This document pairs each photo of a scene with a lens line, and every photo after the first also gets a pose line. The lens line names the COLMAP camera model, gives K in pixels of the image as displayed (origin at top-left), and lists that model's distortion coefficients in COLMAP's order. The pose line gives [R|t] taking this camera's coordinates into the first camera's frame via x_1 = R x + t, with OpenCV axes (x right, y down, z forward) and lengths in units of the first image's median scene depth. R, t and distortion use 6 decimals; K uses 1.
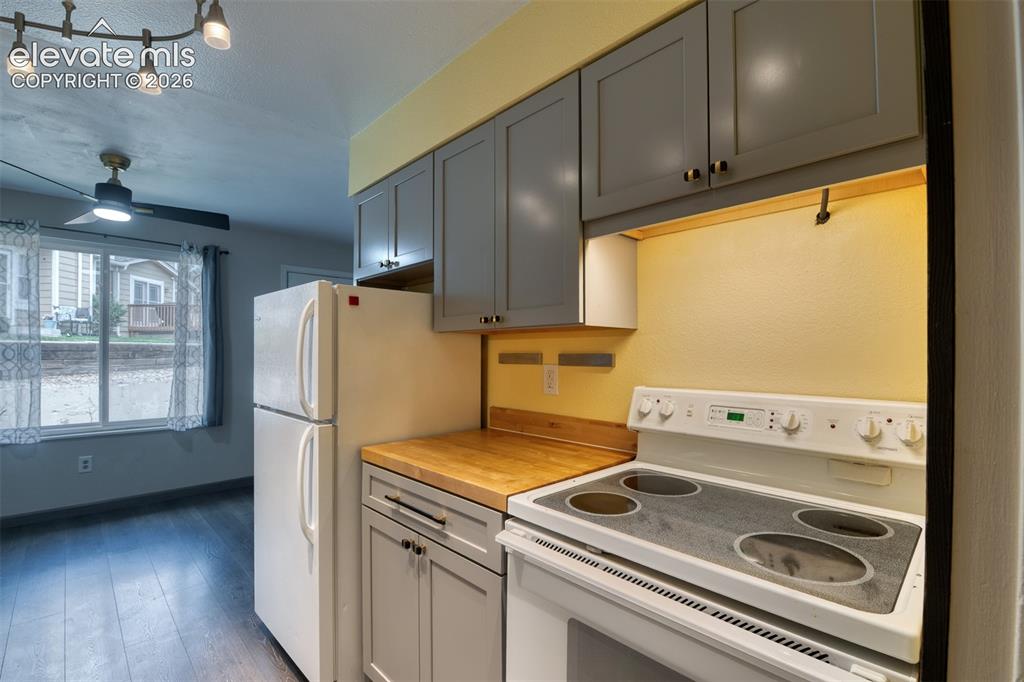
lens RADIAL K [[461.8, 0, 511.4], [0, 461.8, 349.8], [0, 0, 1]] dist [-0.001606, -0.008009]
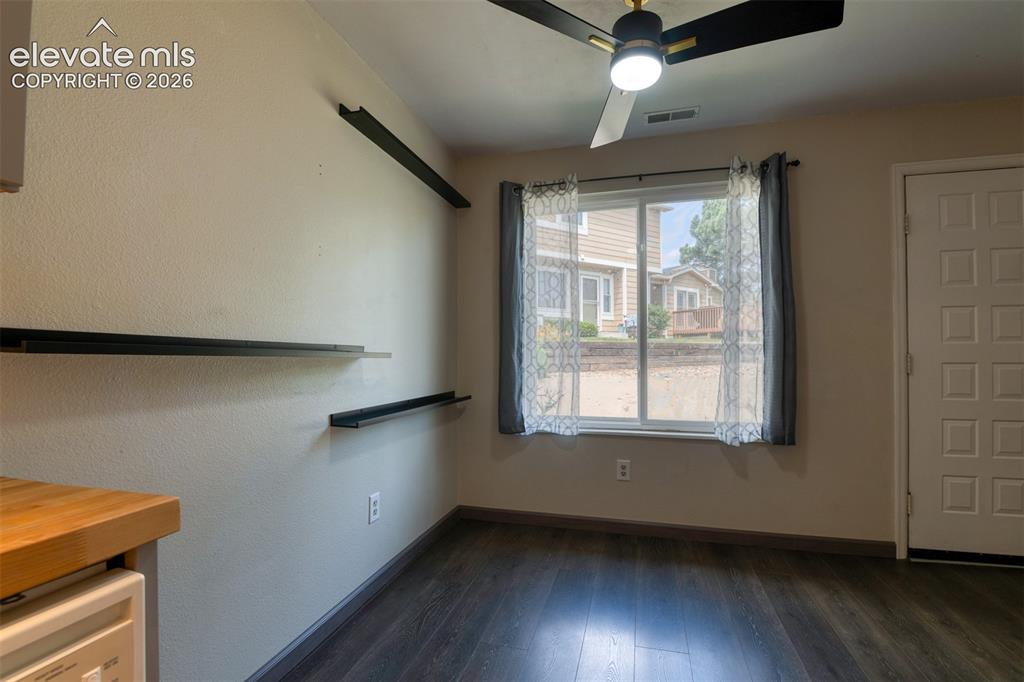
lens RADIAL K [[461.8, 0, 511.4], [0, 461.8, 349.8], [0, 0, 1]] dist [-0.001606, -0.008009]
pose [[0.511987, -0.011242, -0.858920, -0.310884], [0.007960, 0.999934, -0.008343, 0.042825], [0.858956, -0.002566, 0.512042, 0.387636]]
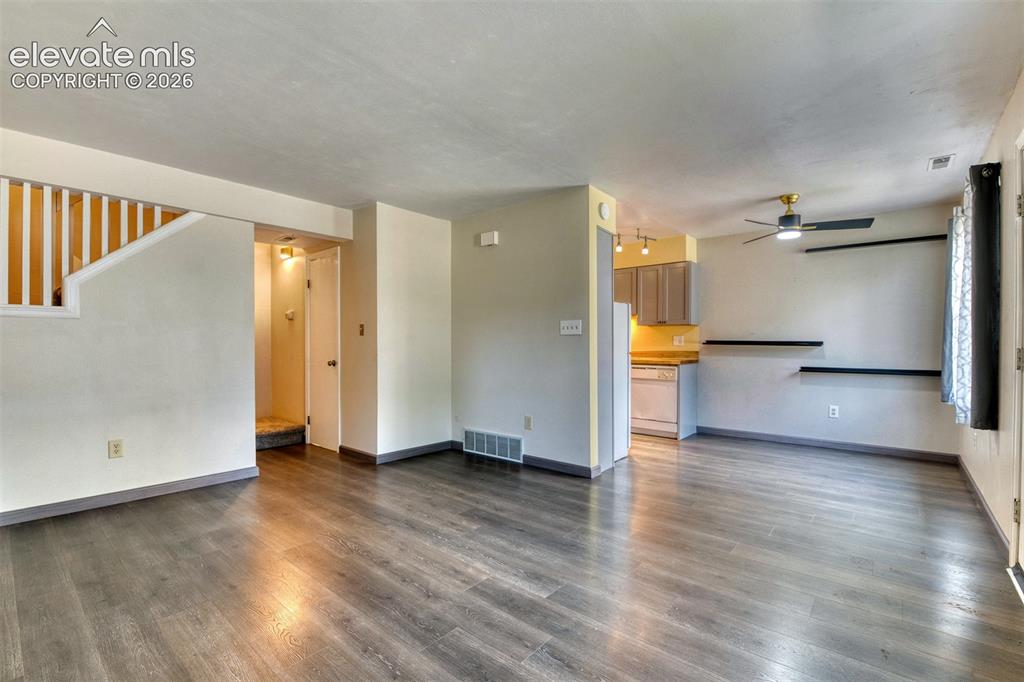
lens RADIAL K [[448.0, 0, 516.0], [0, 448.0, 350.0], [0, 0, 1]] dist [-0.005330, -0.000968]
pose [[-0.995837, -0.001092, -0.091141, 0.087791], [-0.001811, 0.999968, 0.007814, 0.048781], [0.091130, 0.007947, -0.995807, 1.617580]]
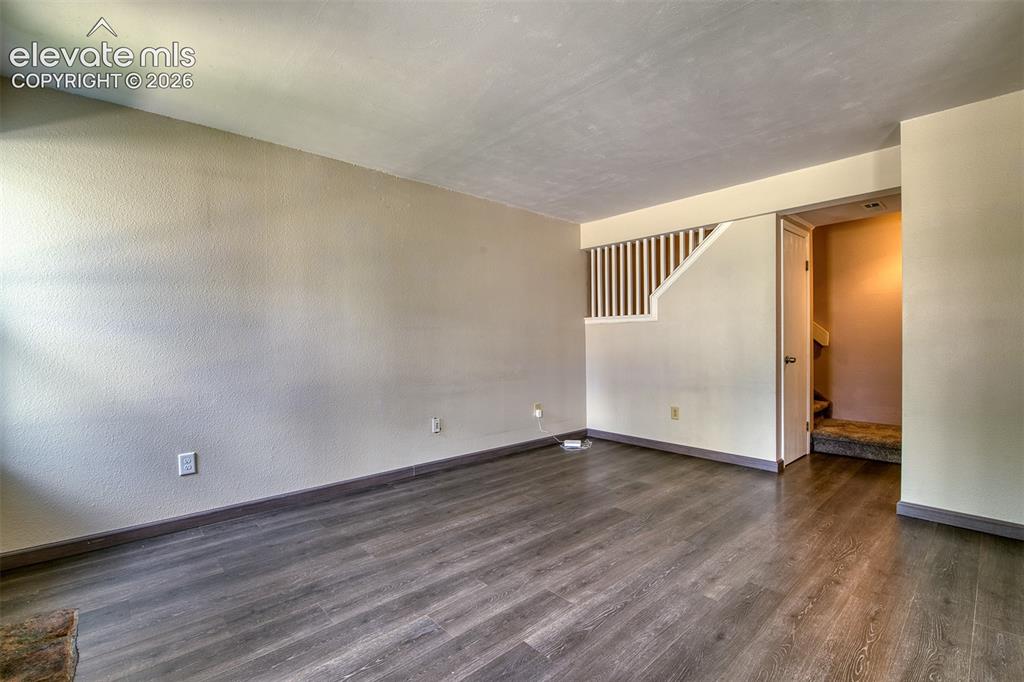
lens RADIAL K [[448.0, 0, 516.0], [0, 448.0, 350.0], [0, 0, 1]] dist [-0.005330, -0.000968]
pose [[0.028358, -0.024082, 0.999308, -0.392396], [0.005556, 0.999698, 0.023934, 0.046761], [-0.999582, 0.004873, 0.028483, 1.130151]]
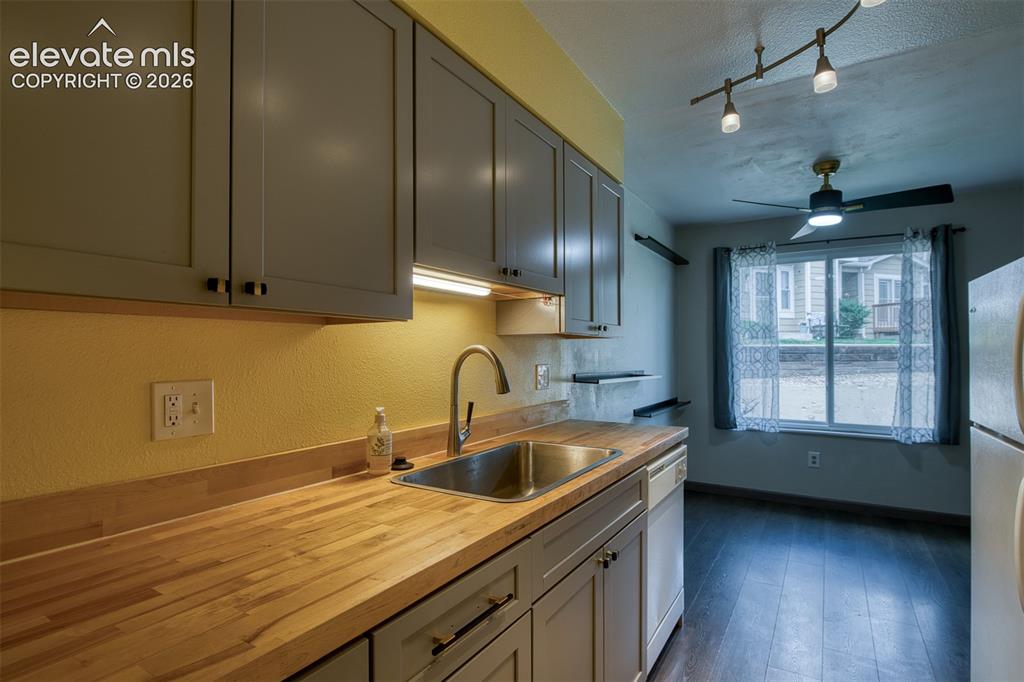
lens RADIAL K [[505.3, 0, 509.8], [0, 505.3, 349.1], [0, 0, 1]] dist [-0.015482, -0.000480]
pose [[0.241590, -0.011486, -0.970310, 0.030629], [0.006443, 0.999927, -0.010232, 0.000231], [0.970357, -0.003780, 0.241647, 0.030801]]
